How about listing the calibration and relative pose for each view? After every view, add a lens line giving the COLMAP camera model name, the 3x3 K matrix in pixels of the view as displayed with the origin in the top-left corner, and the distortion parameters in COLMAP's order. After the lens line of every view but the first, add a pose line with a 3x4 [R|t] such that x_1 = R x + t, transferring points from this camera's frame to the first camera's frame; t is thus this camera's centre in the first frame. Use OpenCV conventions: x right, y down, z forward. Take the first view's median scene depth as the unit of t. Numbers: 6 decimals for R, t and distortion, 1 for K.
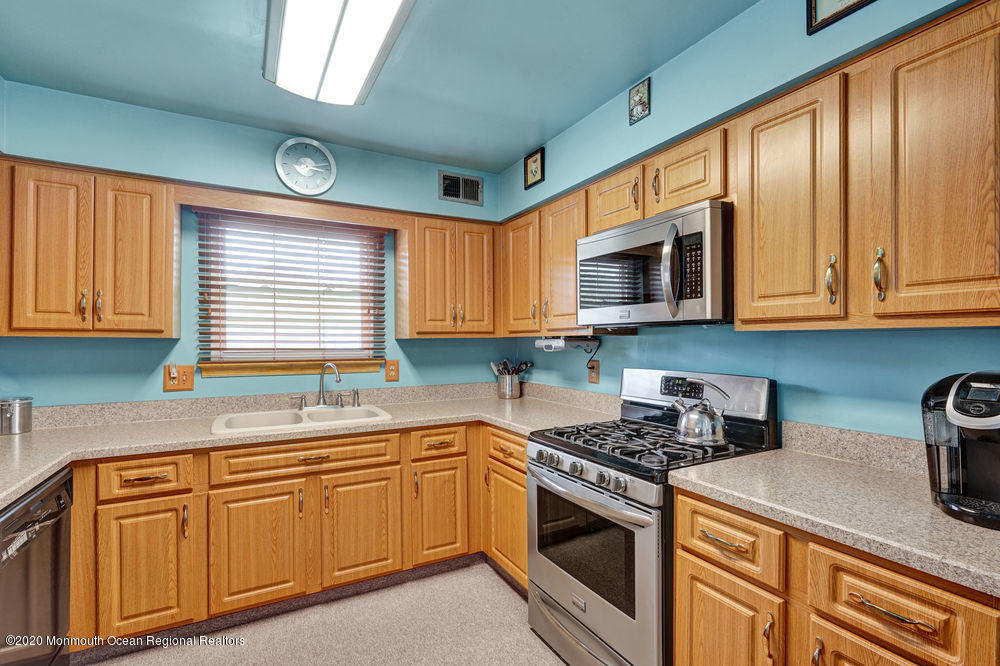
lens RADIAL K [[446.5, 0, 502.9], [0, 446.5, 335.5], [0, 0, 1]] dist [-0.000556, 0.000095]
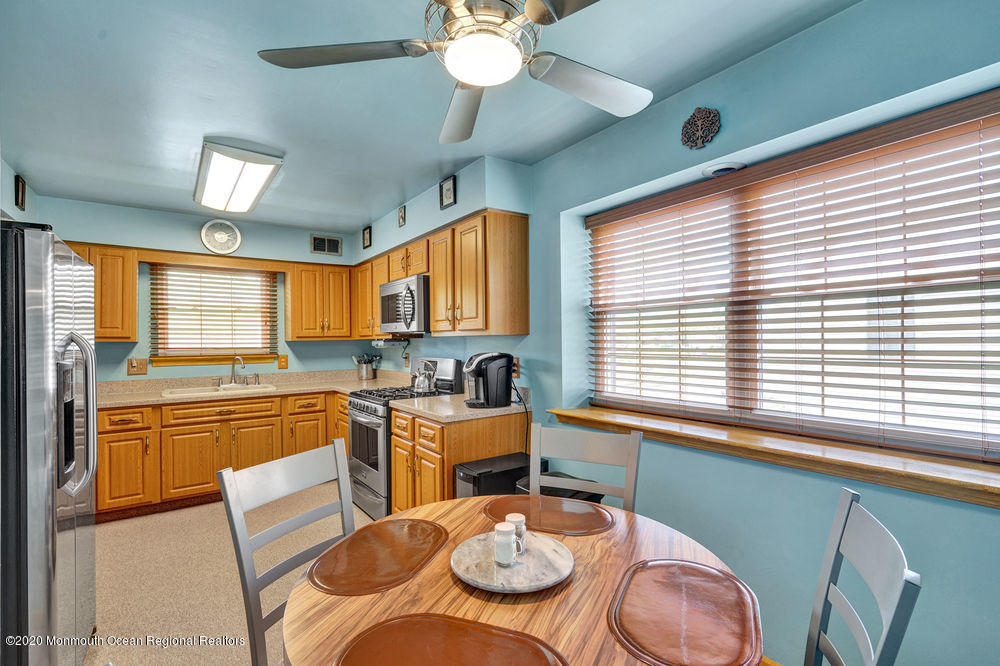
lens RADIAL K [[459.3, 0, 500.0], [0, 459.3, 333.0], [0, 0, 1]] dist [-0.000237, 0.000138]
pose [[0.995004, -0.006235, 0.099639, 0.393494], [0.006849, 0.999960, -0.005818, -0.006700], [-0.099599, 0.006472, 0.995007, -0.750196]]
